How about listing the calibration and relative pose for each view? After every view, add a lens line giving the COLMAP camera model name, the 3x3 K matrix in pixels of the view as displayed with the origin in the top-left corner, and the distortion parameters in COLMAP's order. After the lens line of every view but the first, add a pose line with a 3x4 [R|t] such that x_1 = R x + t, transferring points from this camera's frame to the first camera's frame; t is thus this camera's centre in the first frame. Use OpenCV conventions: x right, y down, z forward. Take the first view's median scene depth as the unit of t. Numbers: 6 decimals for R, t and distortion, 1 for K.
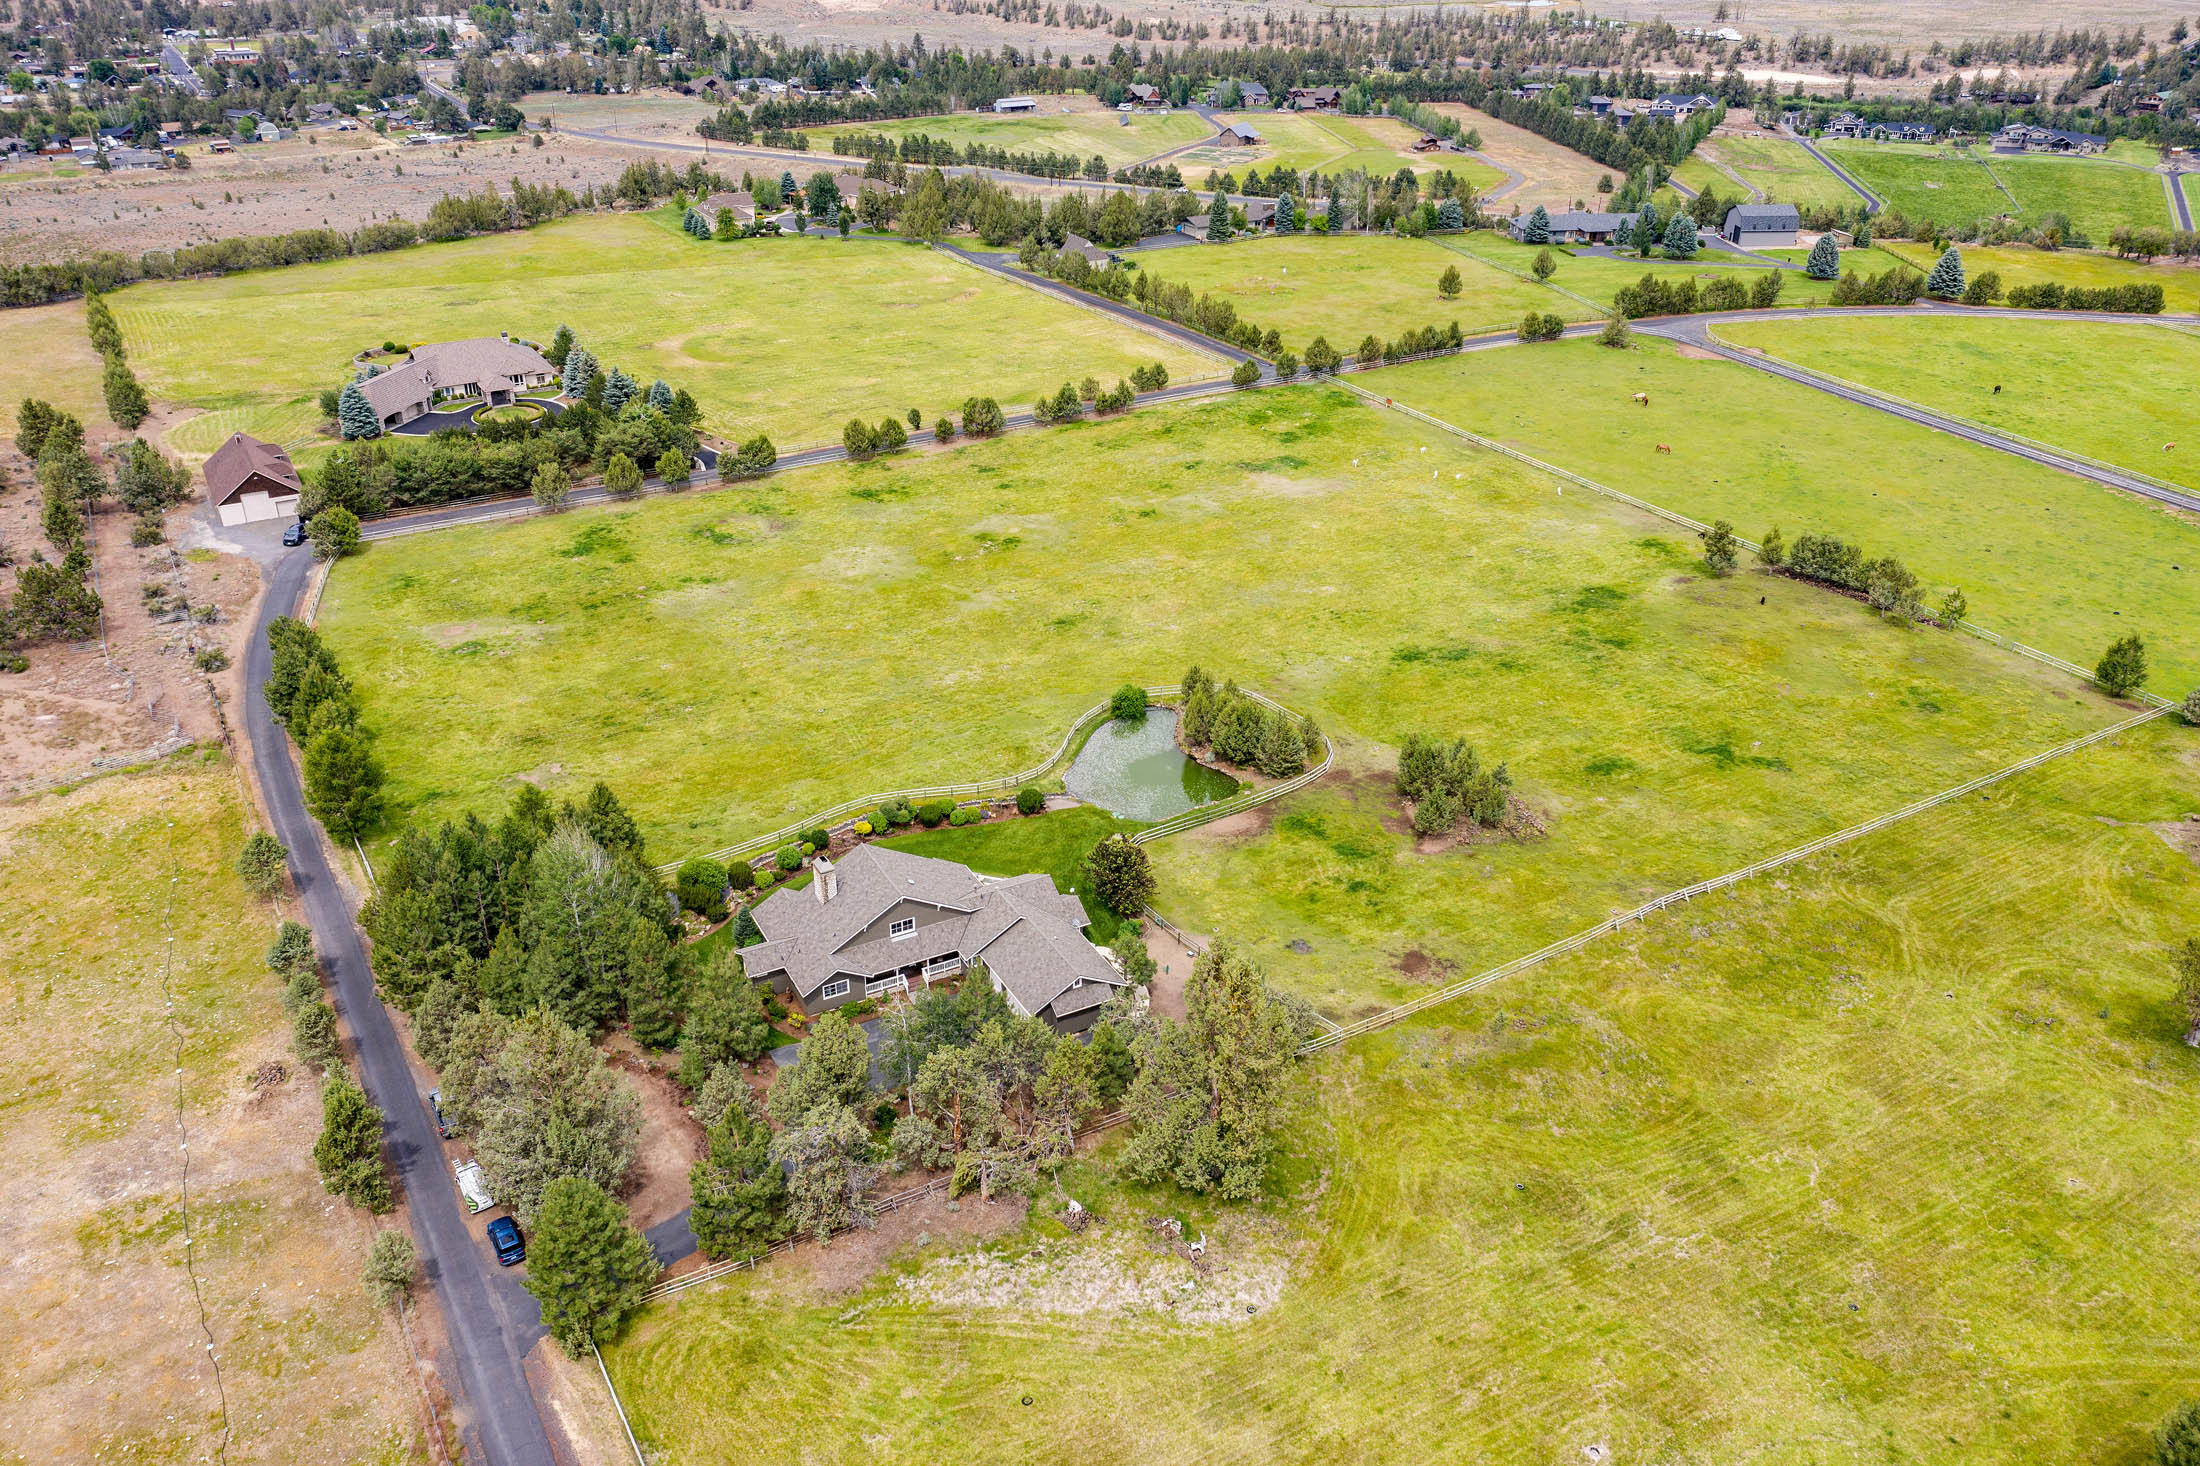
lens RADIAL K [[1723.4, 0, 1100.0], [0, 1723.4, 733.0], [0, 0, 1]] dist [-0.011330, 0.010426]
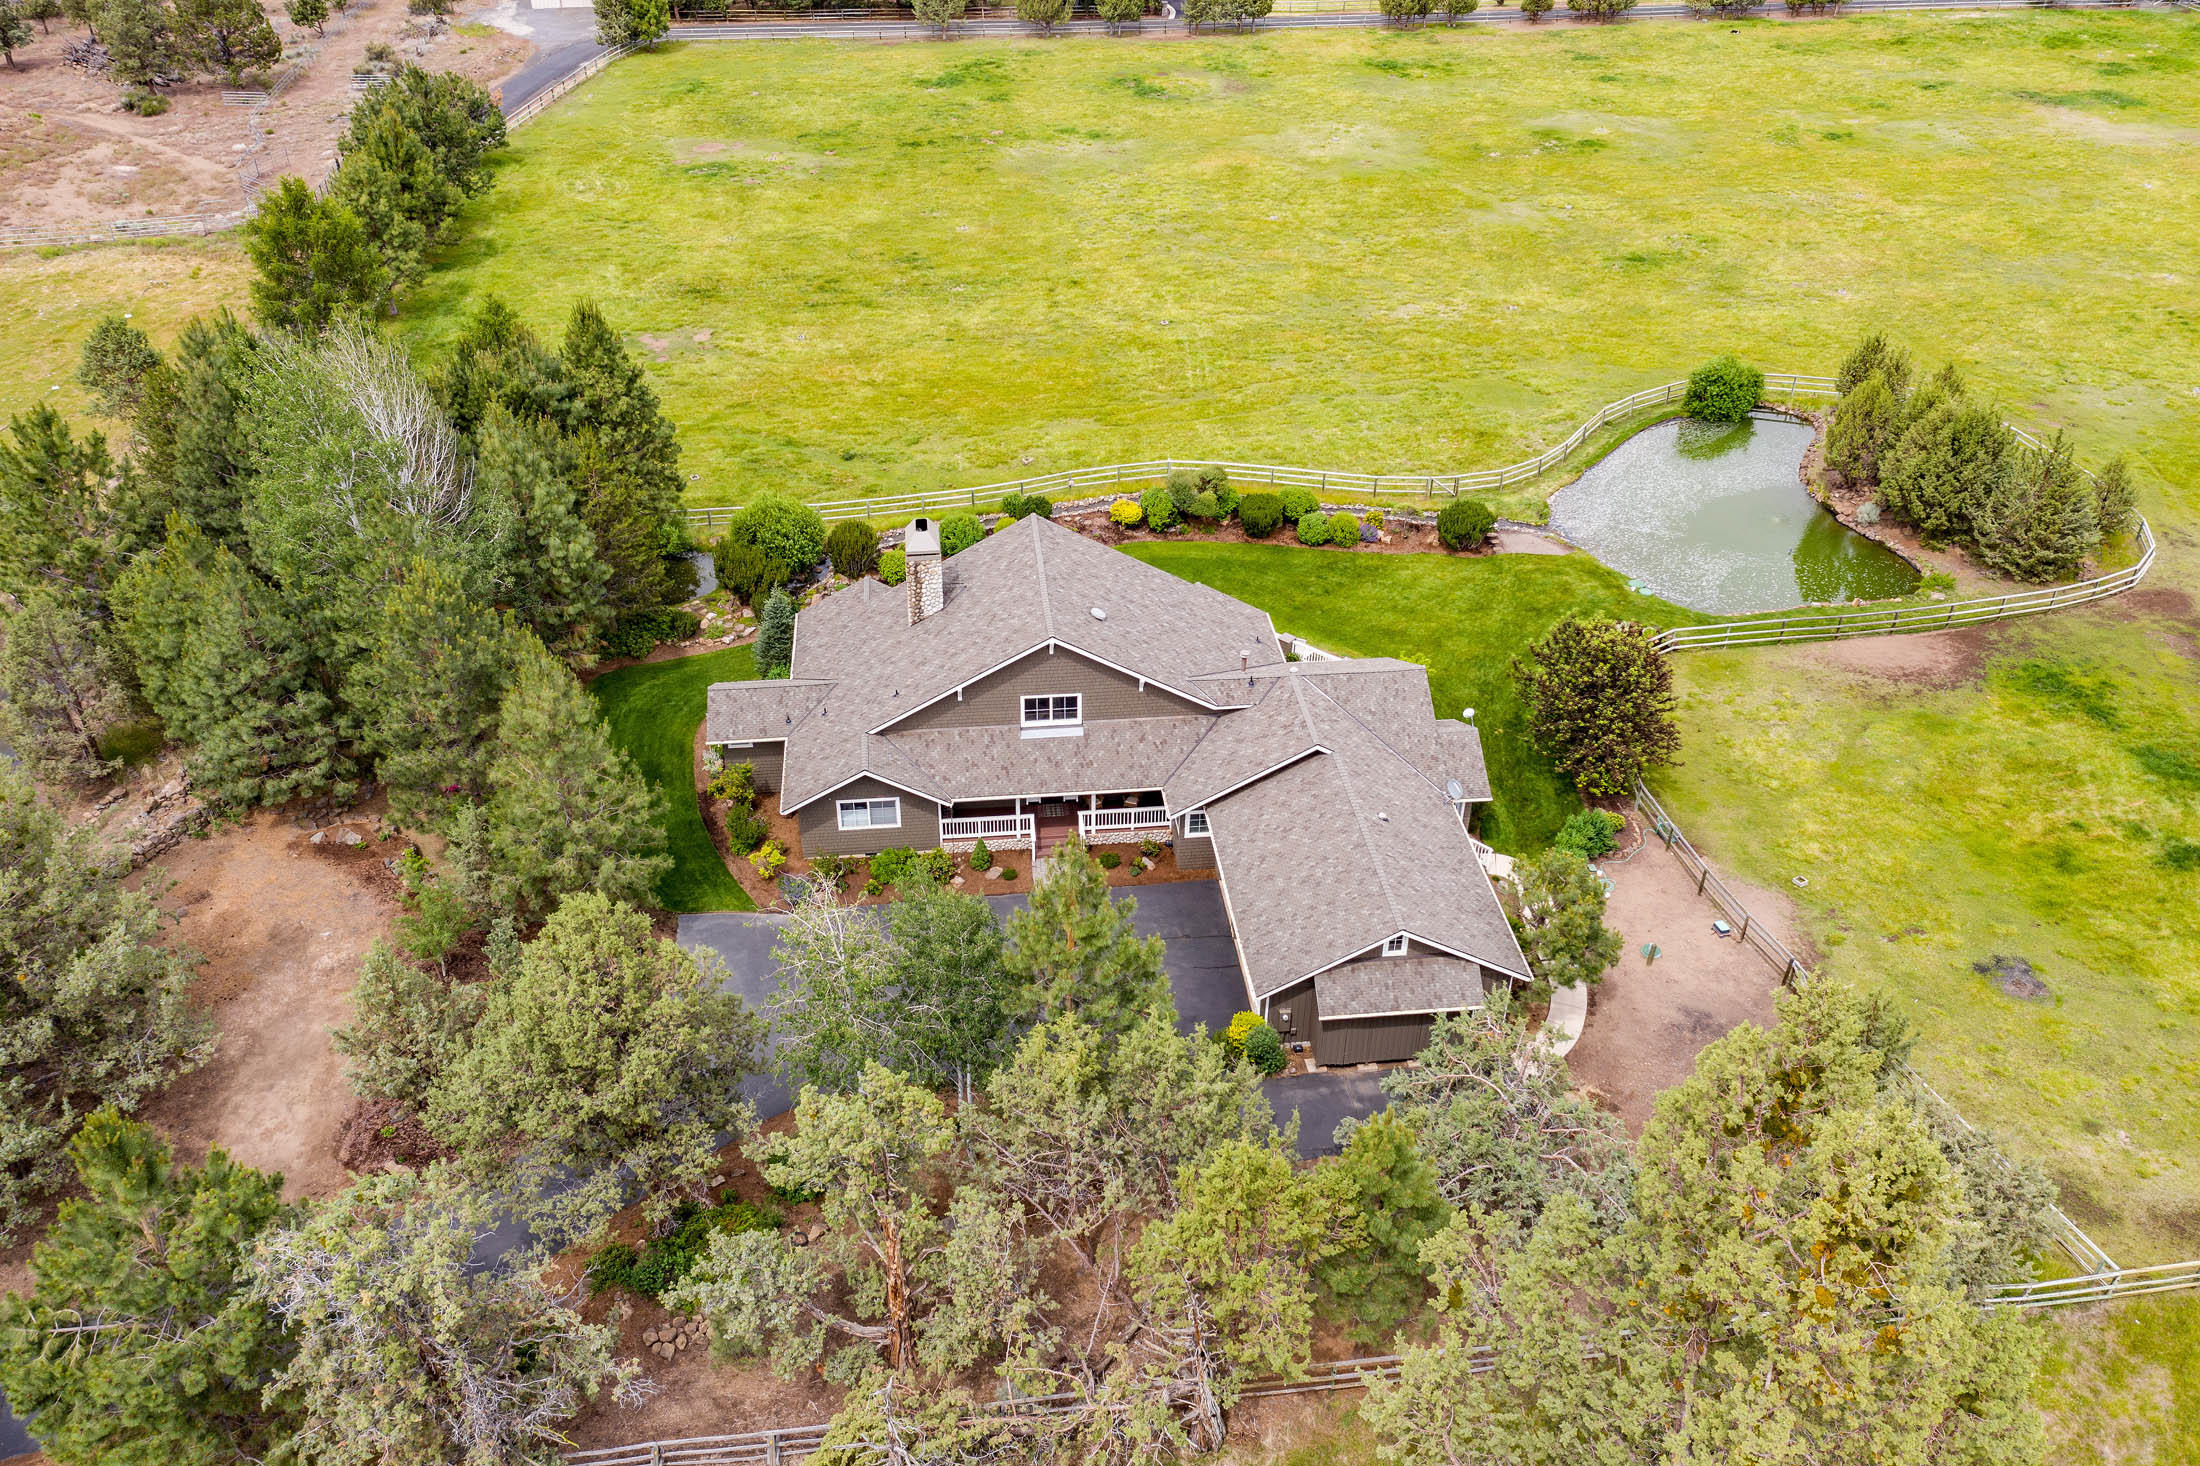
lens RADIAL K [[1723.4, 0, 1100.0], [0, 1723.4, 733.0], [0, 0, 1]] dist [-0.011330, 0.010426]
pose [[0.926519, 0.218482, -0.306313, 0.025798], [-0.179419, 0.972160, 0.150710, 0.040488], [0.330713, -0.084678, 0.939925, 0.478208]]
